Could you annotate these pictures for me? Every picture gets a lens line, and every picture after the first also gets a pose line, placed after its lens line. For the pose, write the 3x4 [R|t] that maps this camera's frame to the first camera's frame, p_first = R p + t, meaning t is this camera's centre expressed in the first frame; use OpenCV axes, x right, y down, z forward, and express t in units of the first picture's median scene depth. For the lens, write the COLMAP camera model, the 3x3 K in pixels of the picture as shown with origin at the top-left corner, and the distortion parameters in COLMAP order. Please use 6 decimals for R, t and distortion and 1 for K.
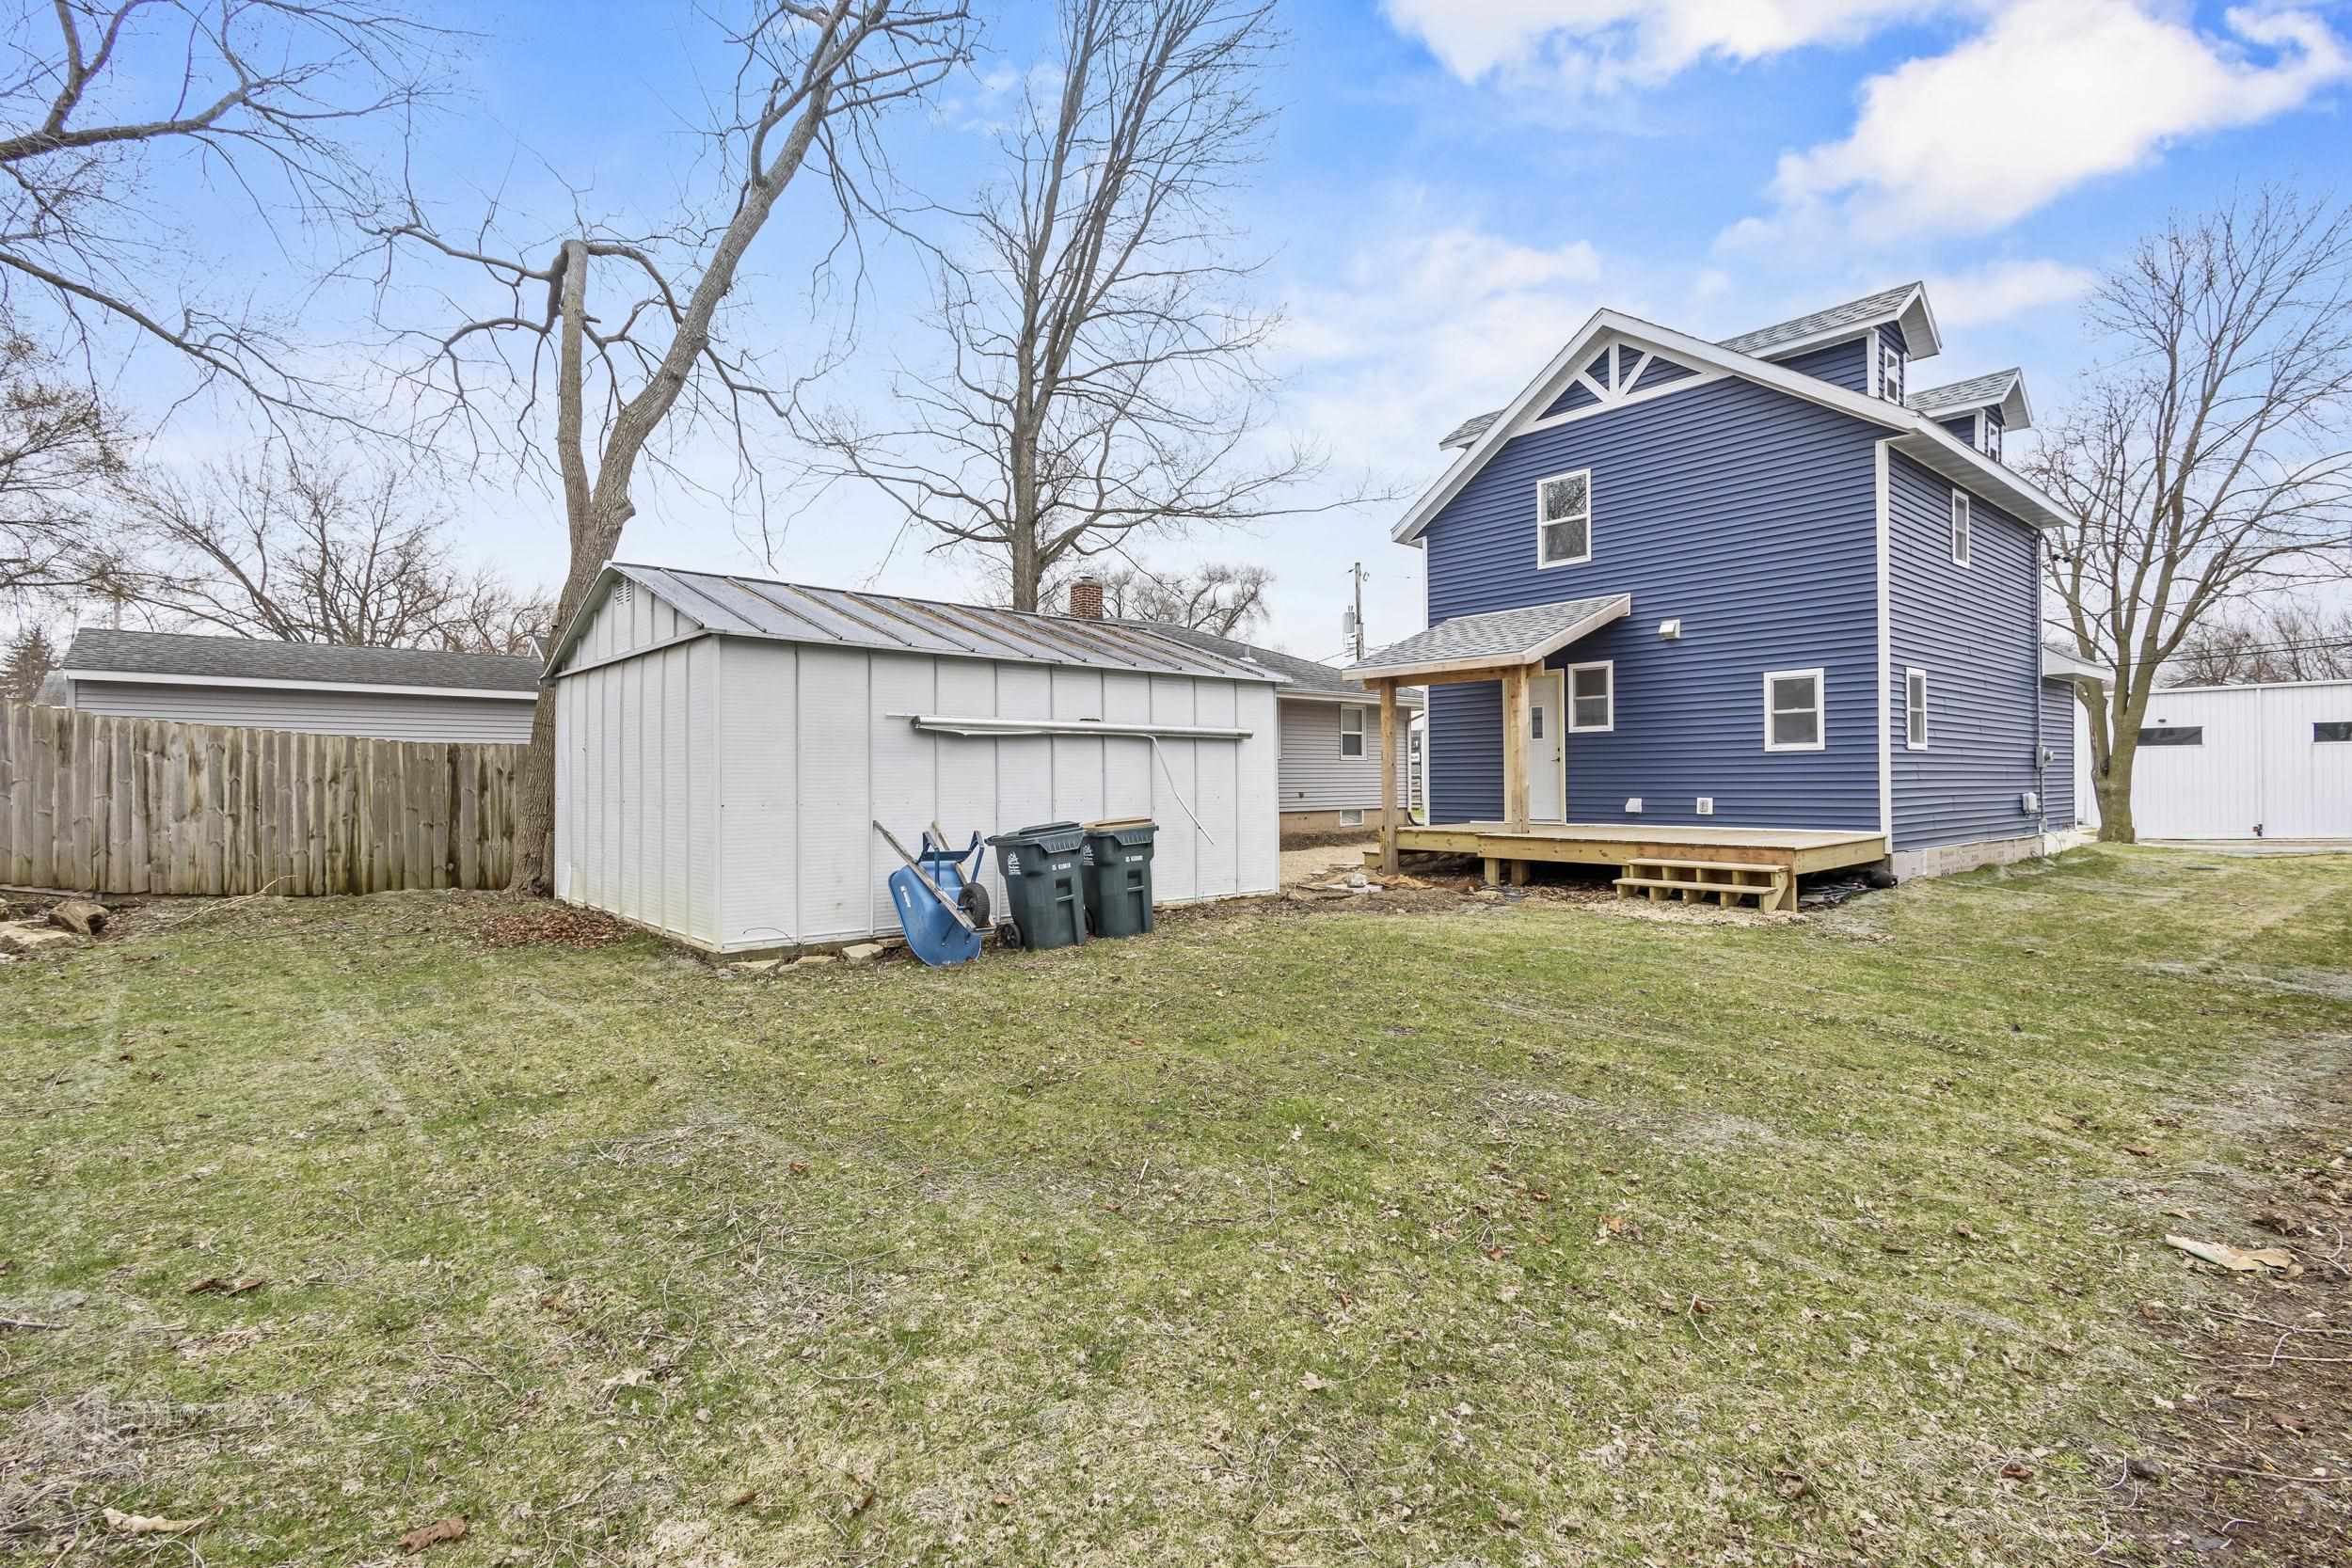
lens RADIAL K [[1075.7, 0, 1212.3], [0, 1075.7, 778.2], [0, 0, 1]] dist [0.002650, -0.000721]
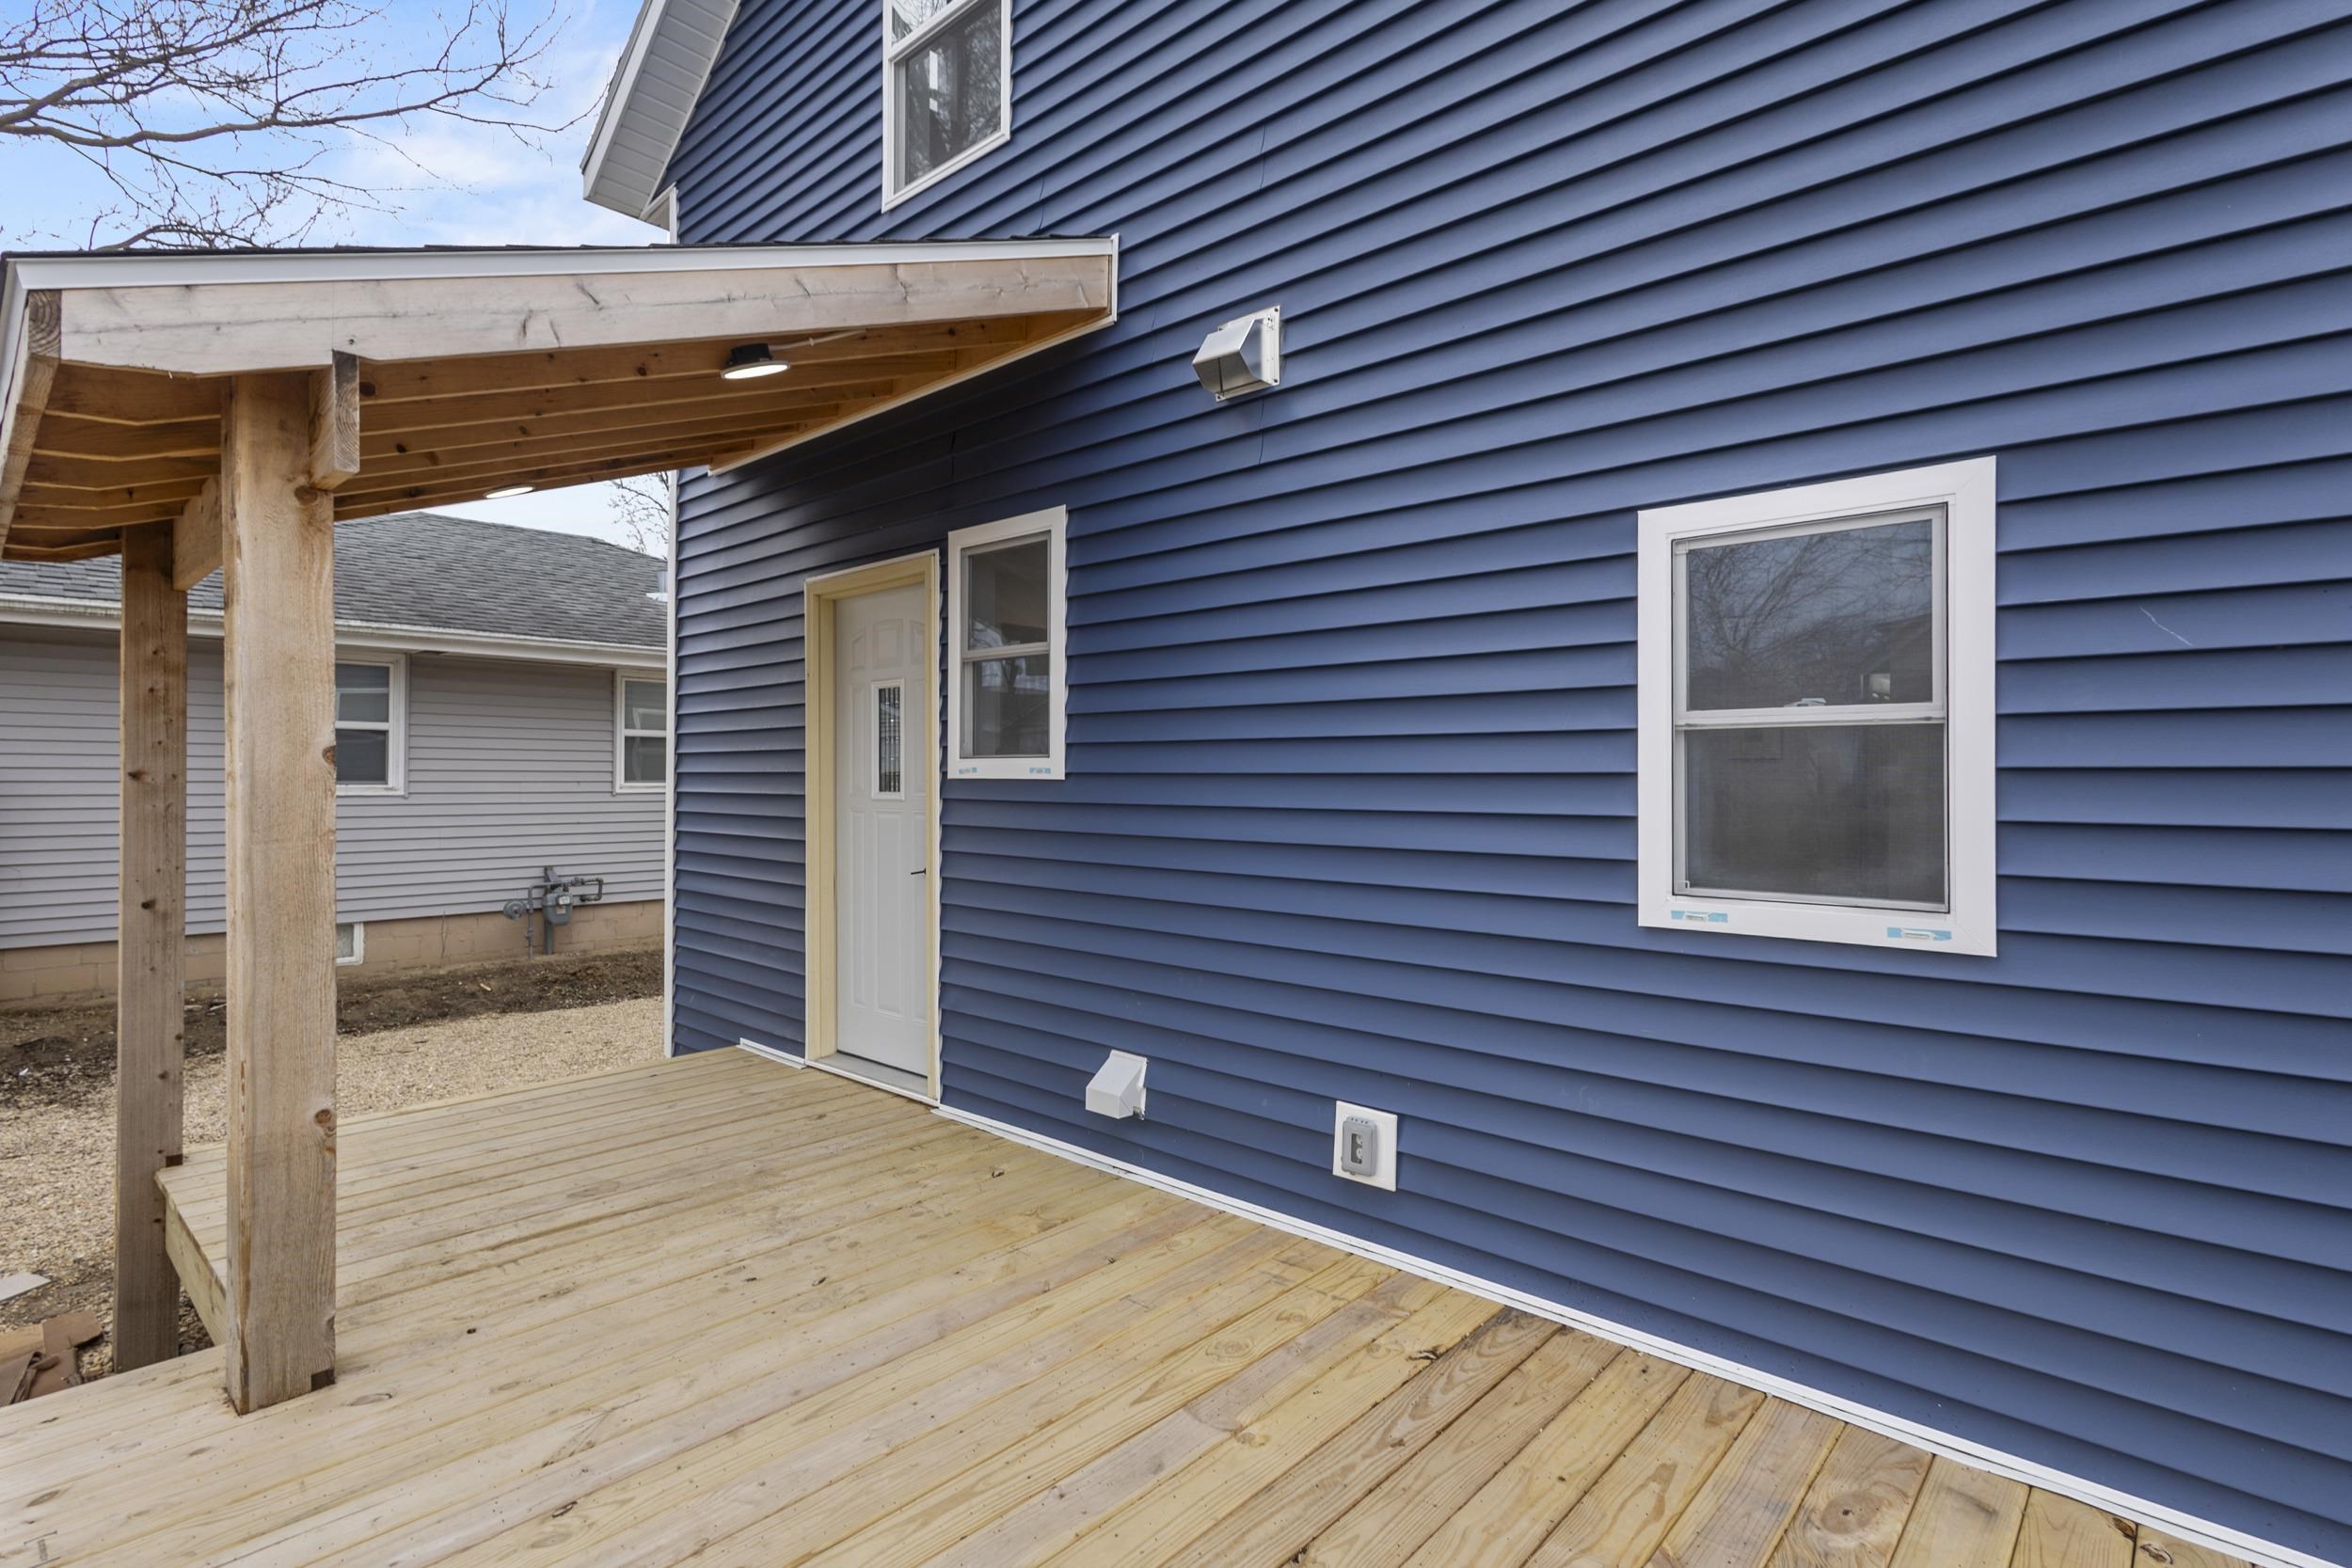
lens RADIAL K [[1112.7, 0, 1168.8], [0, 1112.7, 779.4], [0, 0, 1]] dist [0.001688, -0.000054]
pose [[0.993777, 0.008345, 0.111072, 0.372762], [-0.009158, 0.999935, 0.006818, -0.046720], [-0.111008, -0.007792, 0.993789, 0.742091]]
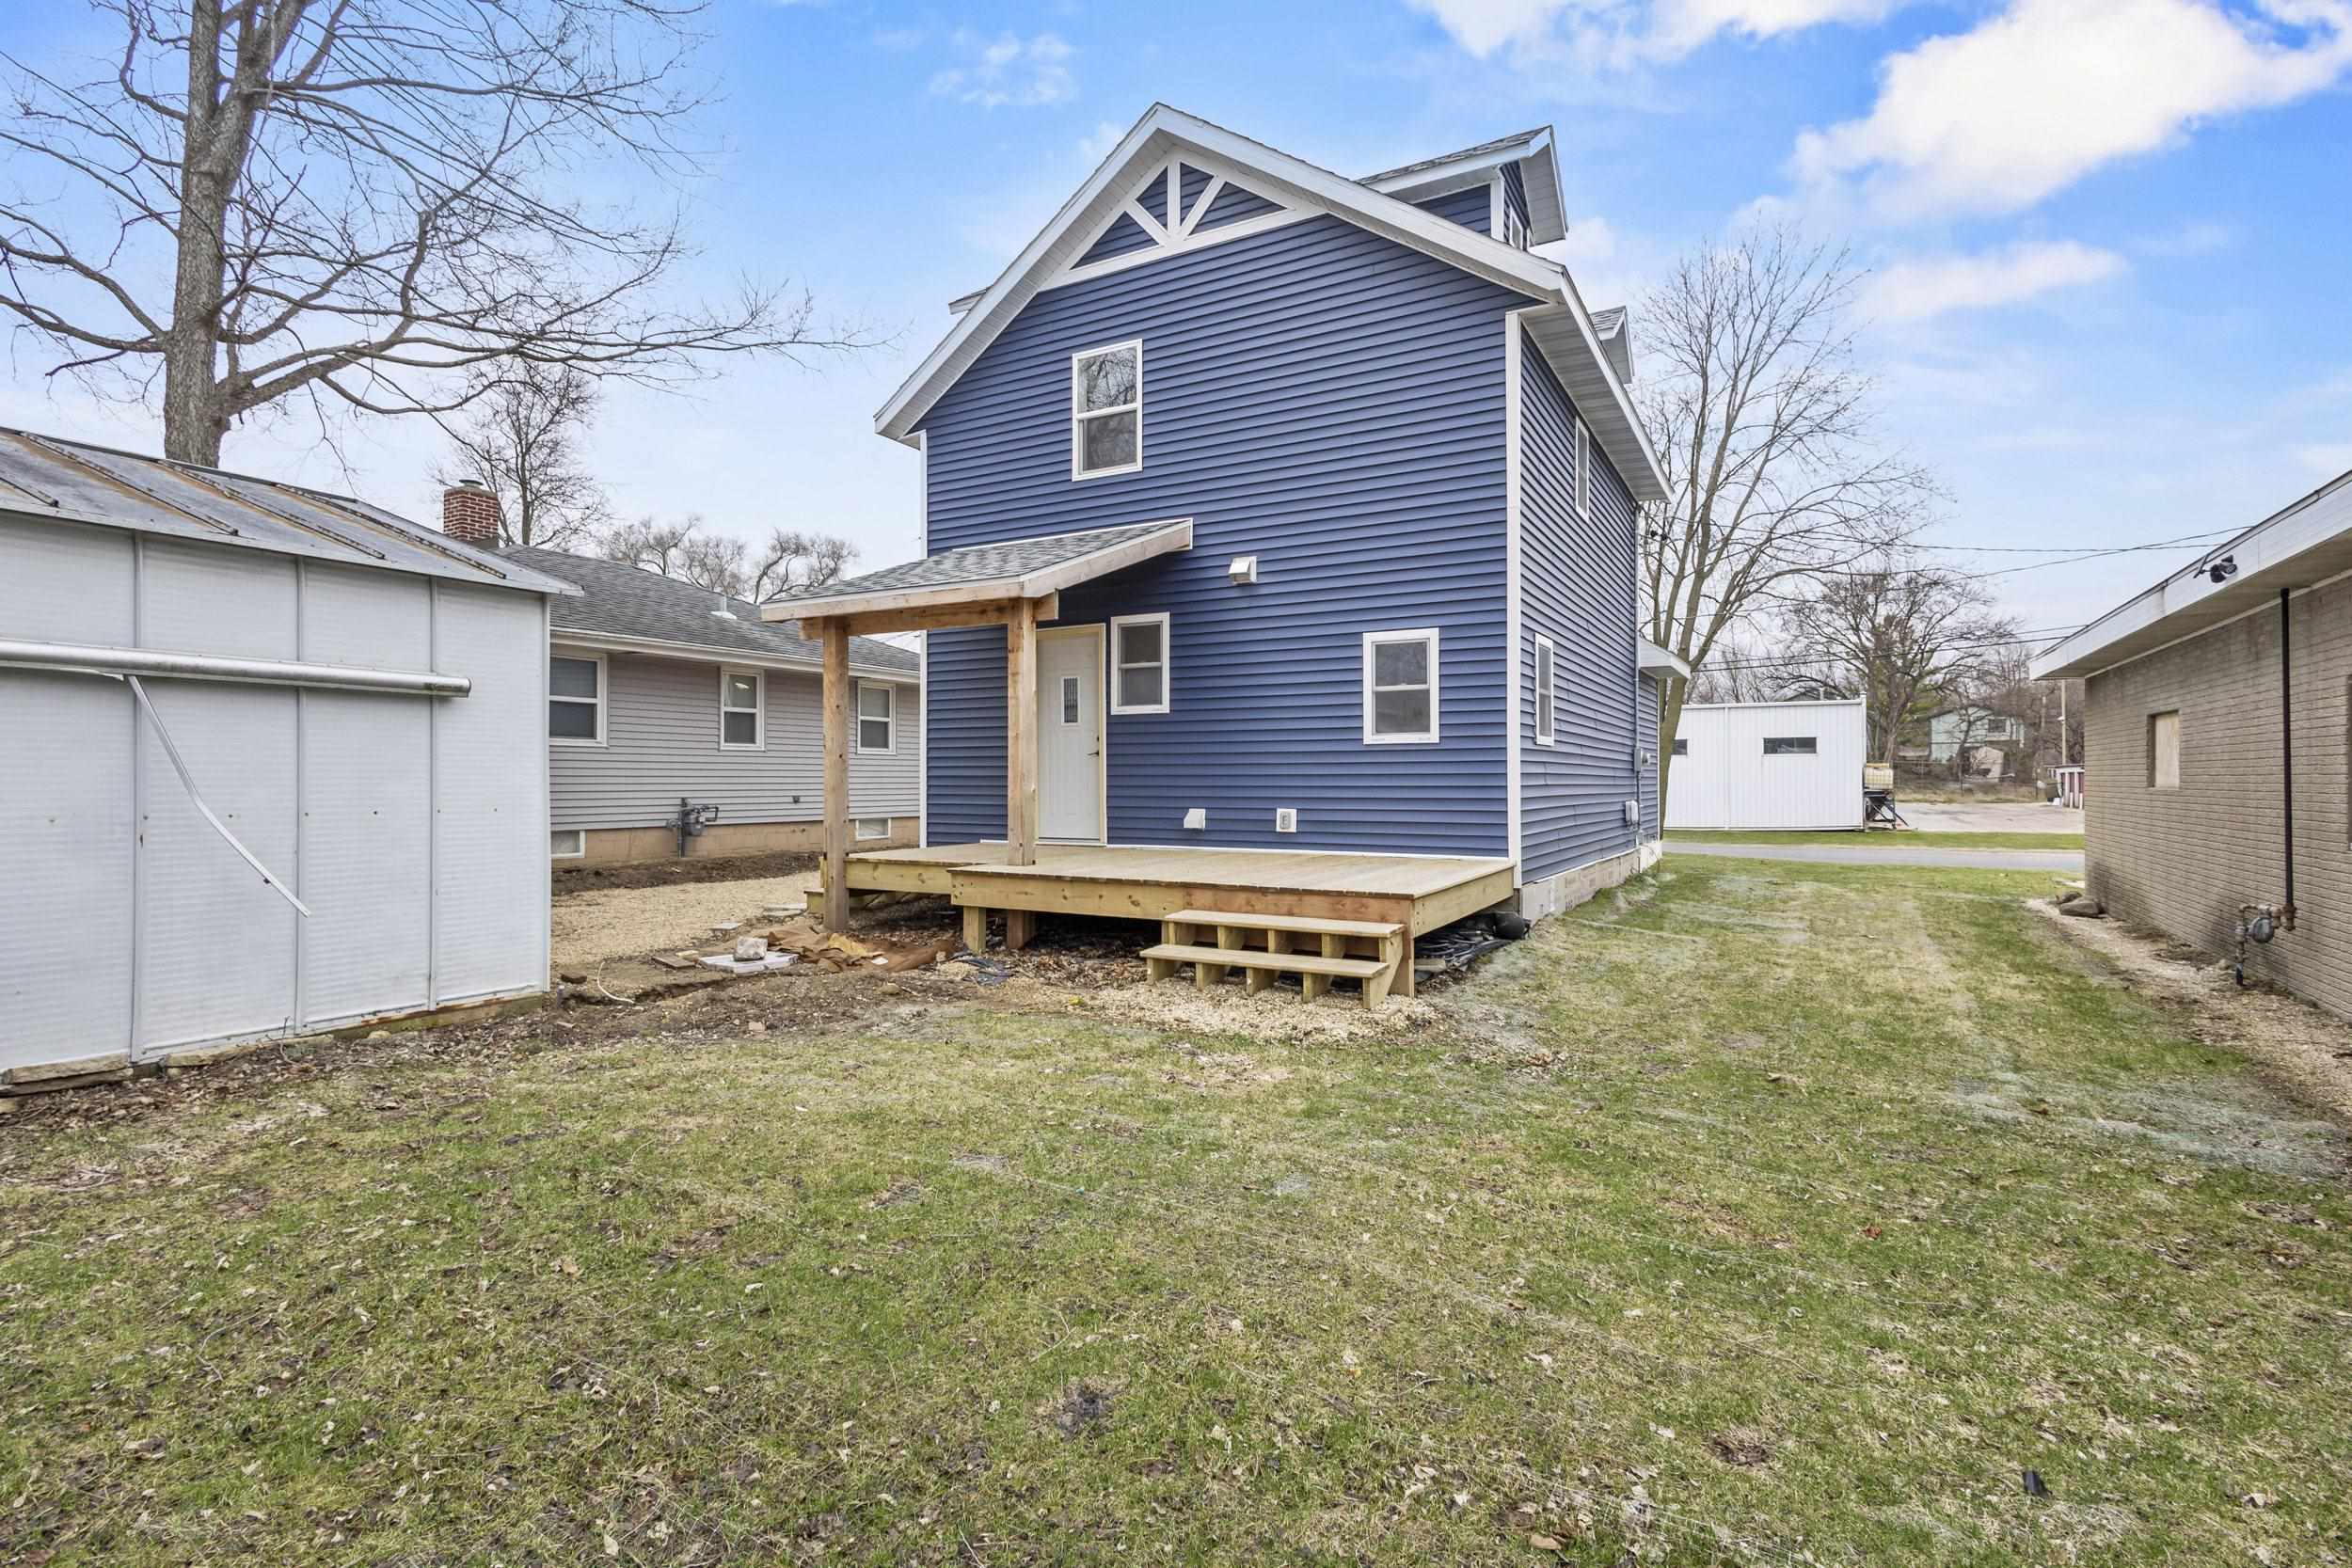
lens RADIAL K [[1075.7, 0, 1212.3], [0, 1075.7, 778.2], [0, 0, 1]] dist [0.002650, -0.000721]
pose [[0.939080, 0.007889, 0.343608, 0.159724], [-0.007766, 0.999968, -0.001732, -0.000251], [-0.343611, -0.001042, 0.939111, 0.333876]]
